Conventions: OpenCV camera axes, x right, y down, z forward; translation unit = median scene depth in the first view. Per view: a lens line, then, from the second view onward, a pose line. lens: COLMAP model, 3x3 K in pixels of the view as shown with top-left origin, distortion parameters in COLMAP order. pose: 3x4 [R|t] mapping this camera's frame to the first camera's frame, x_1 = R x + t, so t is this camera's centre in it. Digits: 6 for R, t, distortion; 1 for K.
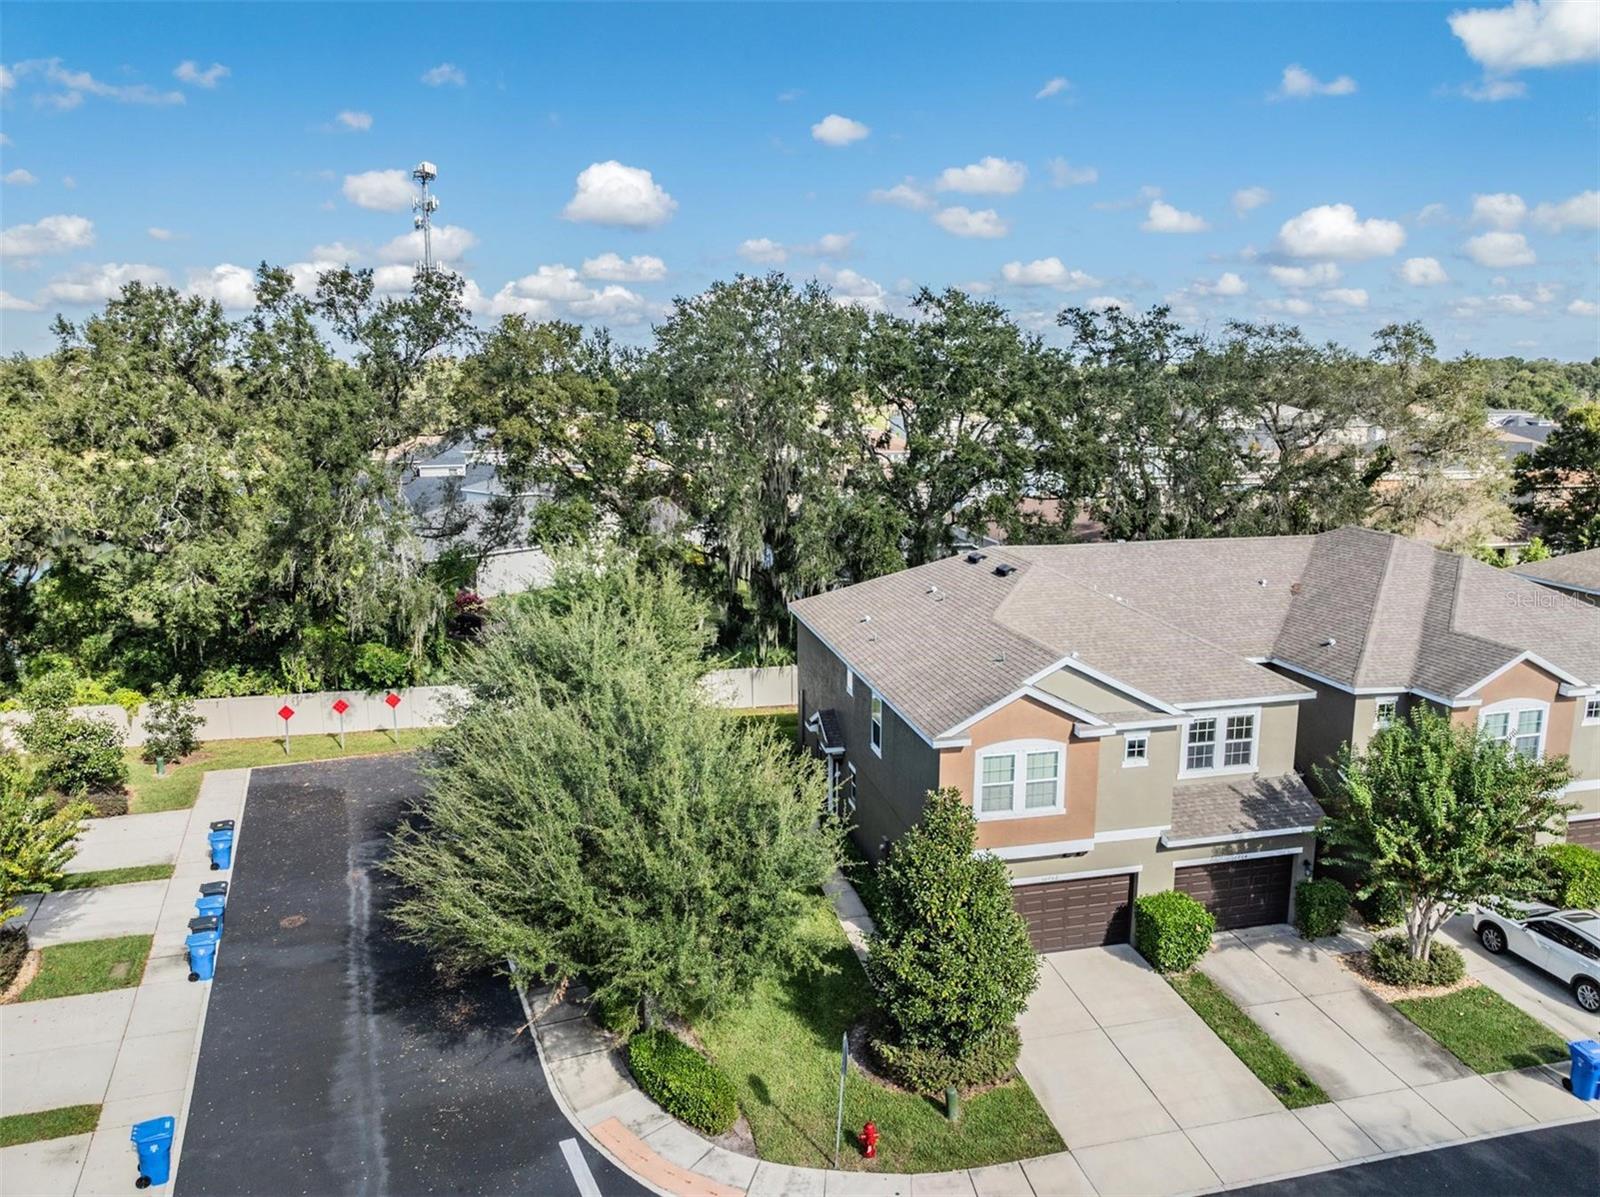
lens RADIAL K [[1123.2, 0, 800.0], [0, 1123.2, 598.5], [0, 0, 1]] dist [-0.039790, 0.001799]
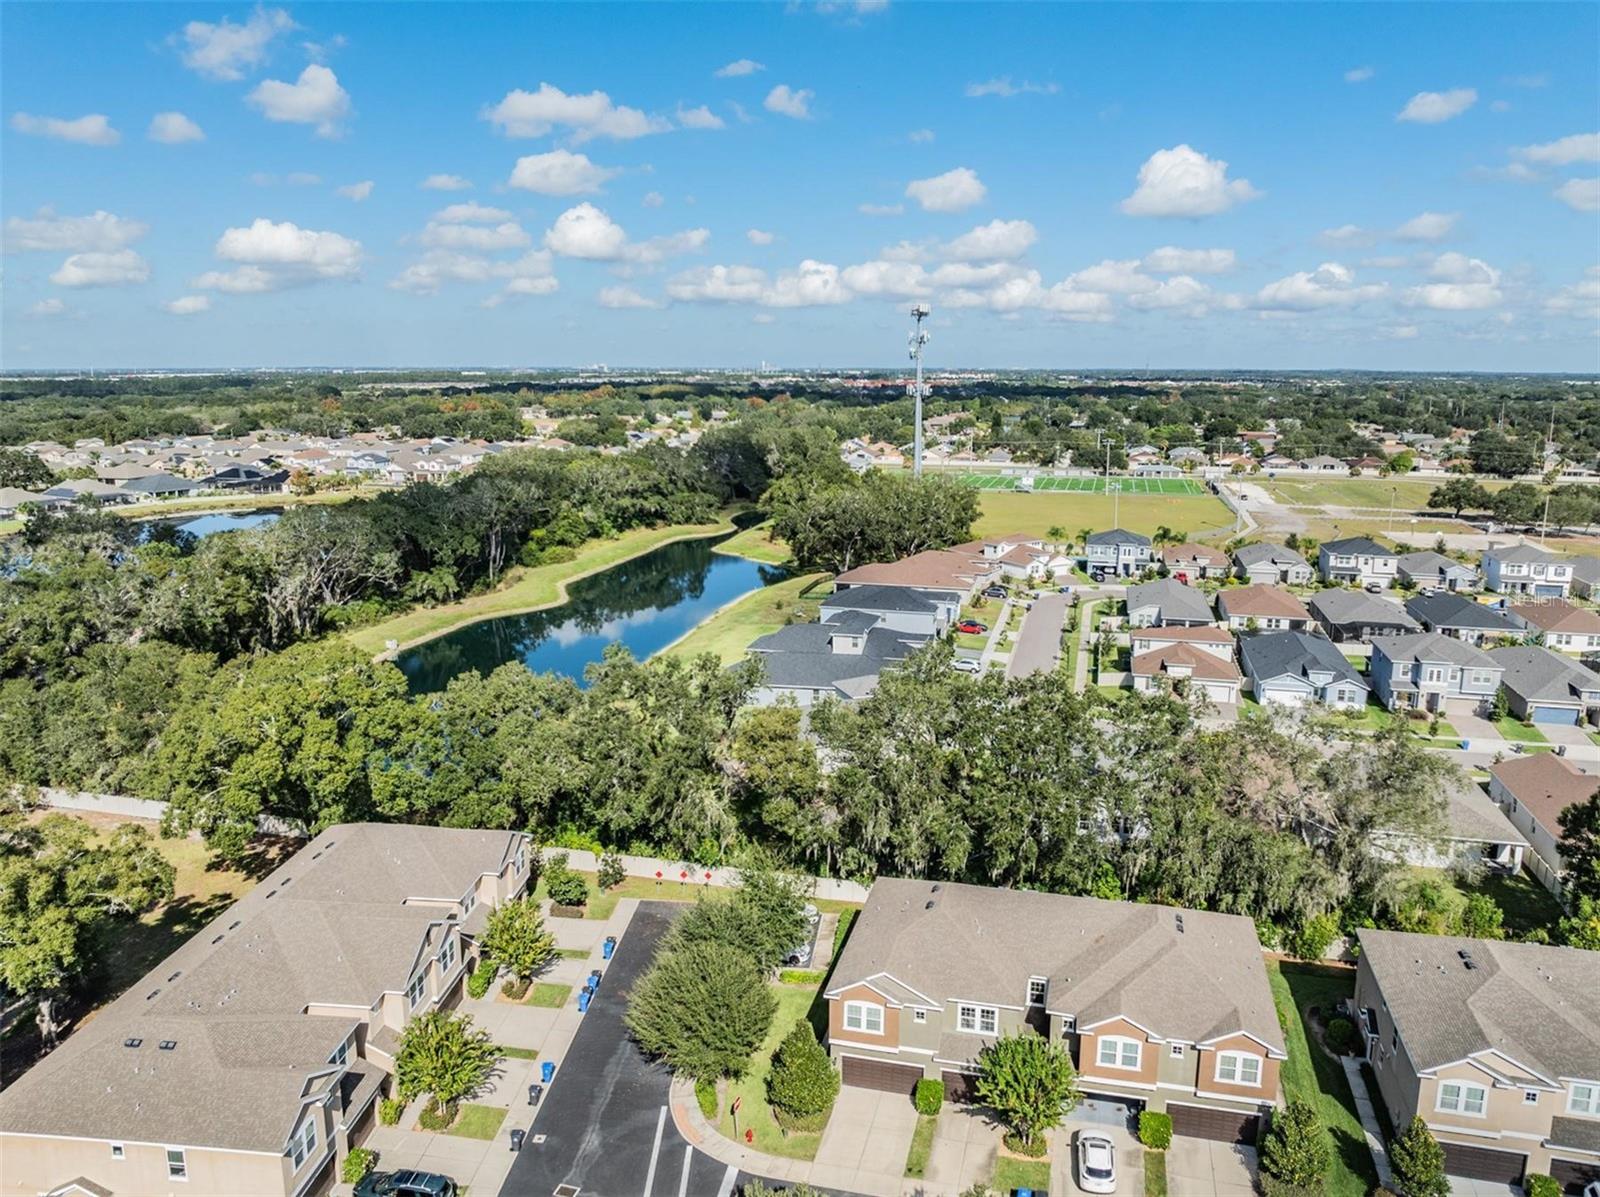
lens RADIAL K [[1153.2, 0, 800.0], [0, 1153.2, 598.5], [0, 0, 1]] dist [-0.036846, 0.001071]
pose [[0.888965, 0.092833, -0.448468, 0.999592], [-0.092941, 0.995432, 0.021825, -0.704716], [0.448445, 0.022279, 0.893533, -1.167717]]
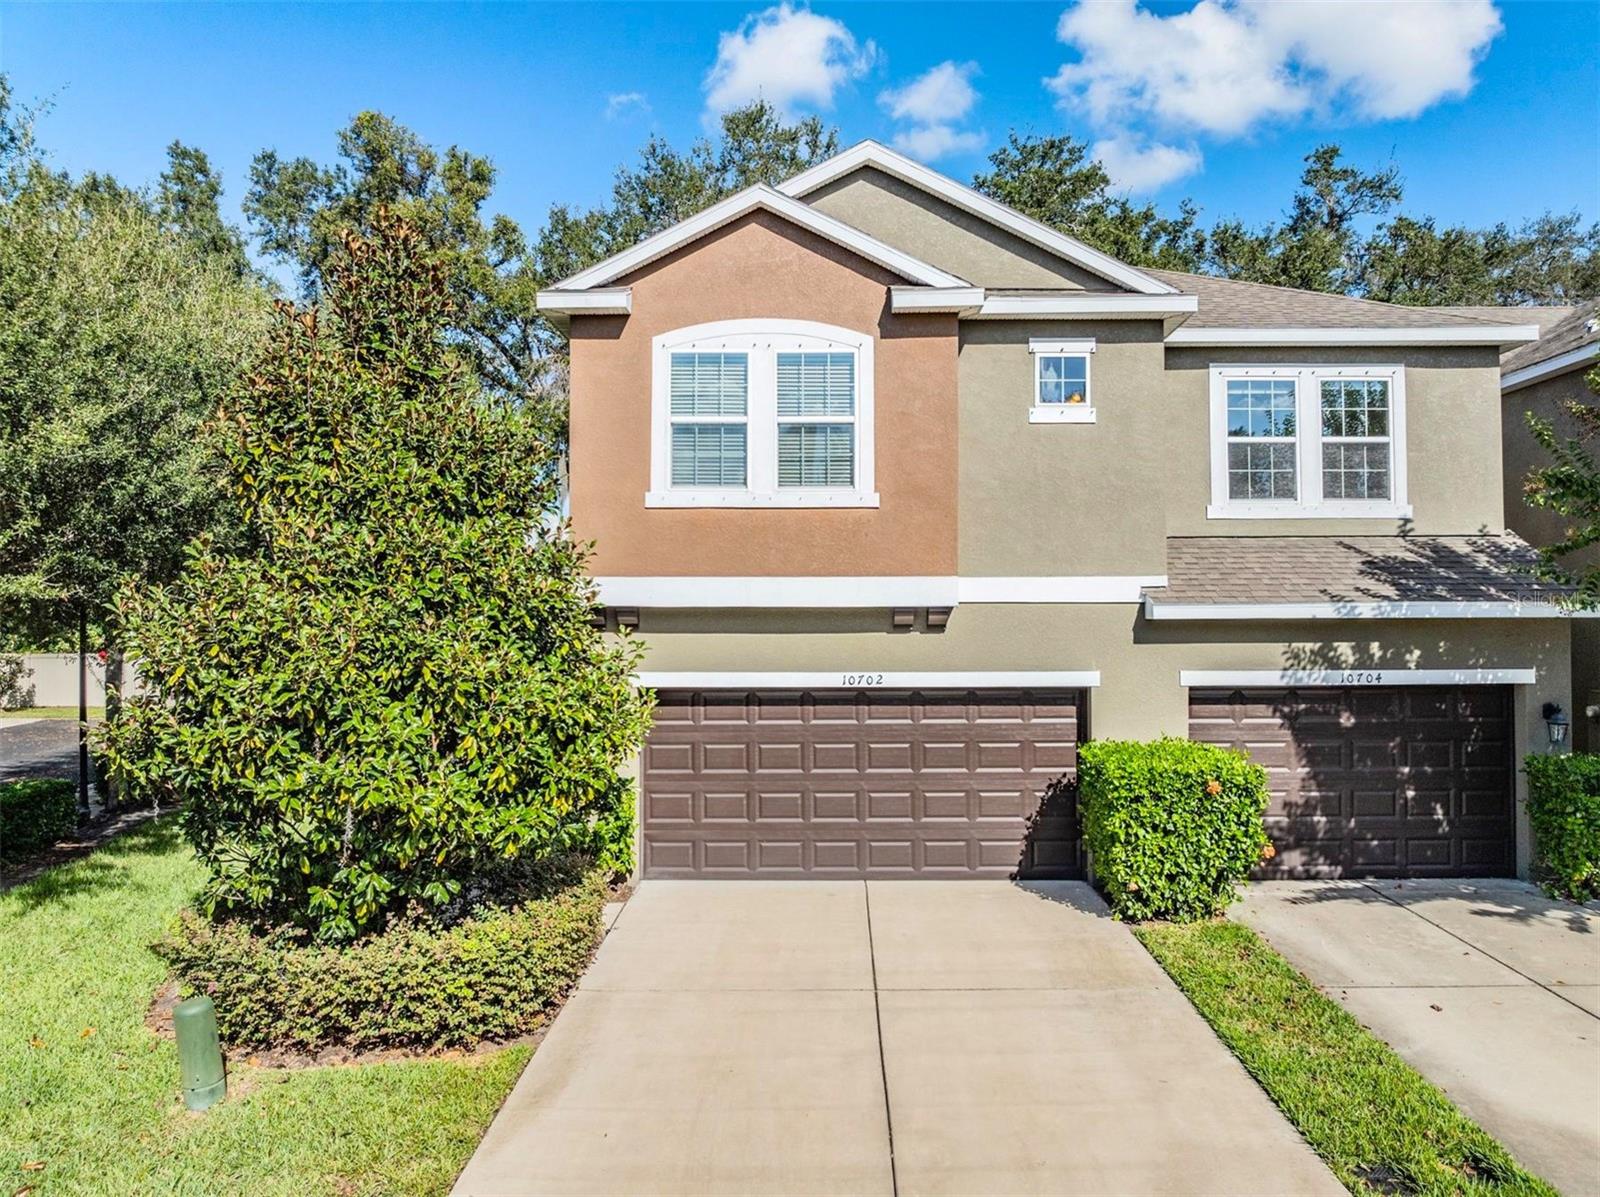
lens RADIAL K [[1123.2, 0, 800.0], [0, 1123.2, 598.5], [0, 0, 1]] dist [-0.039790, 0.001799]
pose [[0.971785, -0.001799, -0.235861, 0.286738], [-0.046636, 0.978764, -0.199616, 0.290943], [0.231211, 0.204984, 0.951064, 0.549646]]
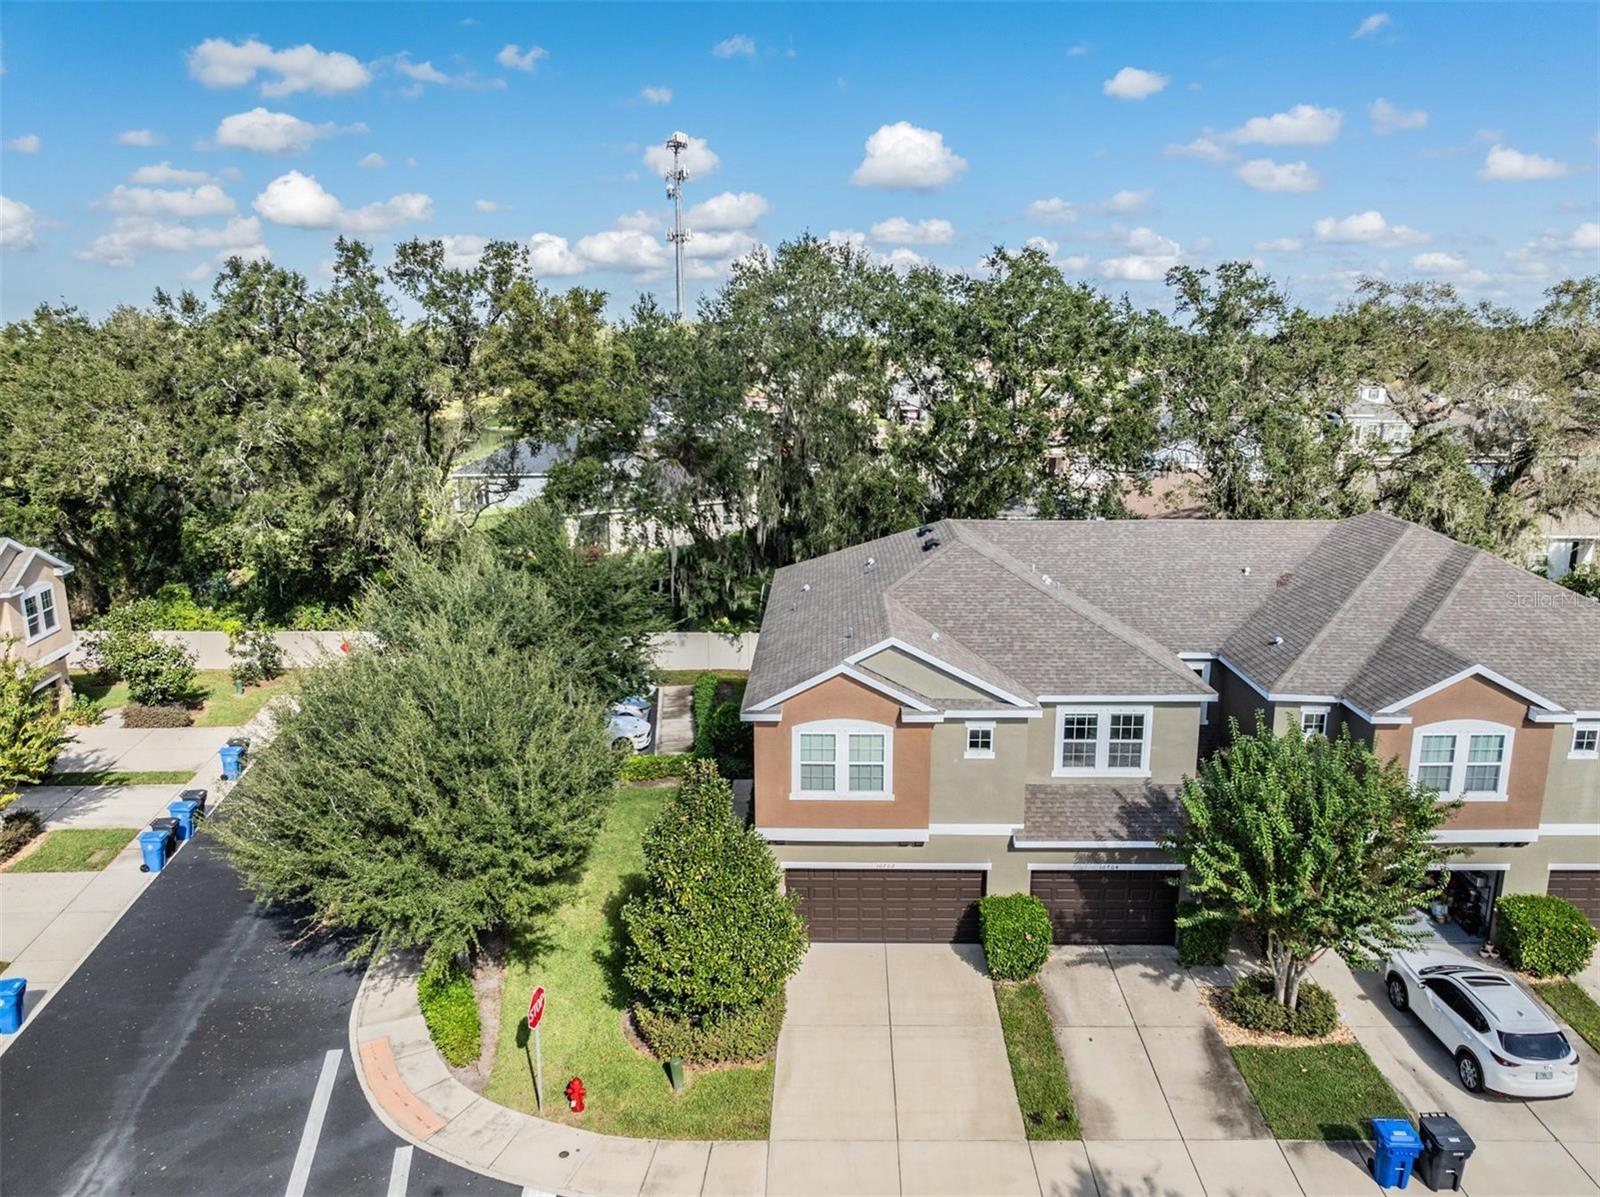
lens RADIAL K [[1123.2, 0, 800.0], [0, 1123.2, 598.5], [0, 0, 1]] dist [-0.039790, 0.001799]
pose [[0.969755, 0.053360, -0.238178, 0.350749], [-0.046069, 0.998287, 0.036079, -0.009757], [0.239695, -0.024015, 0.970551, 0.051778]]
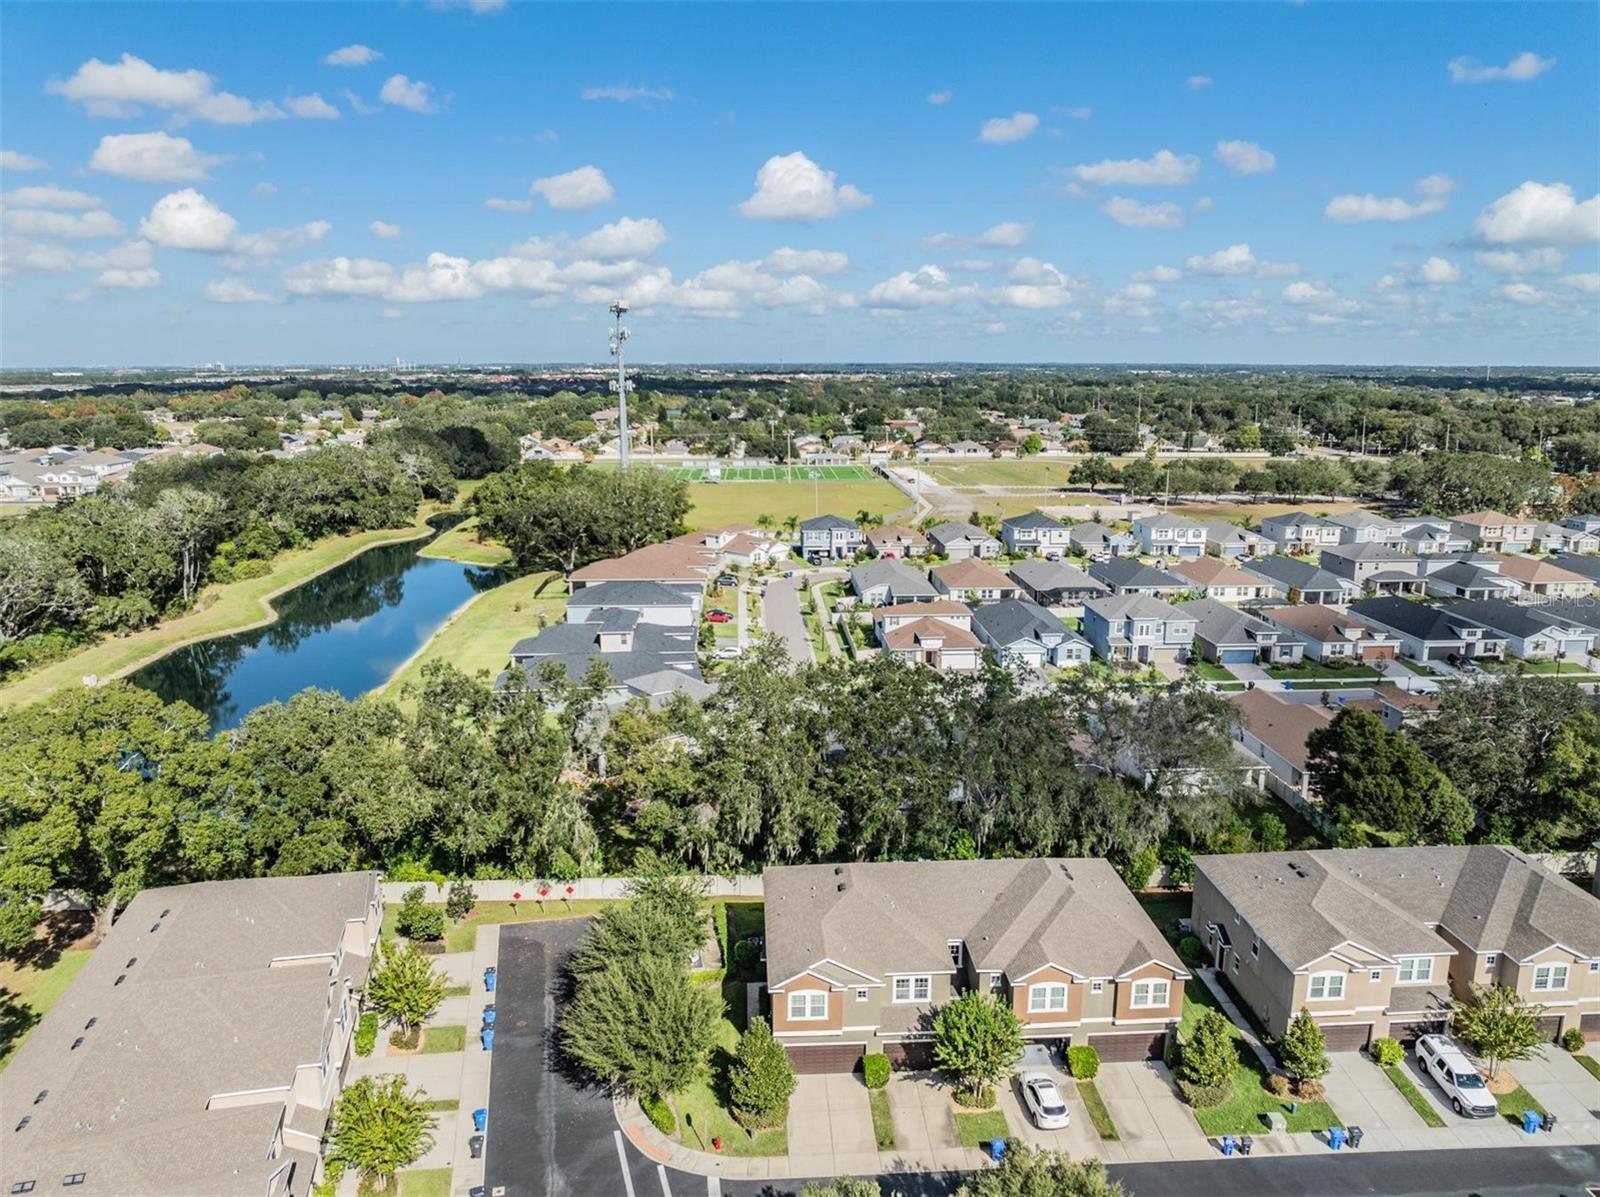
lens RADIAL K [[1123.2, 0, 800.0], [0, 1123.2, 598.5], [0, 0, 1]] dist [-0.039790, 0.001799]
pose [[0.985951, 0.034967, -0.163333, 0.499416], [-0.033462, 0.999368, 0.011955, -0.688230], [0.163648, -0.006321, 0.986499, -1.281445]]
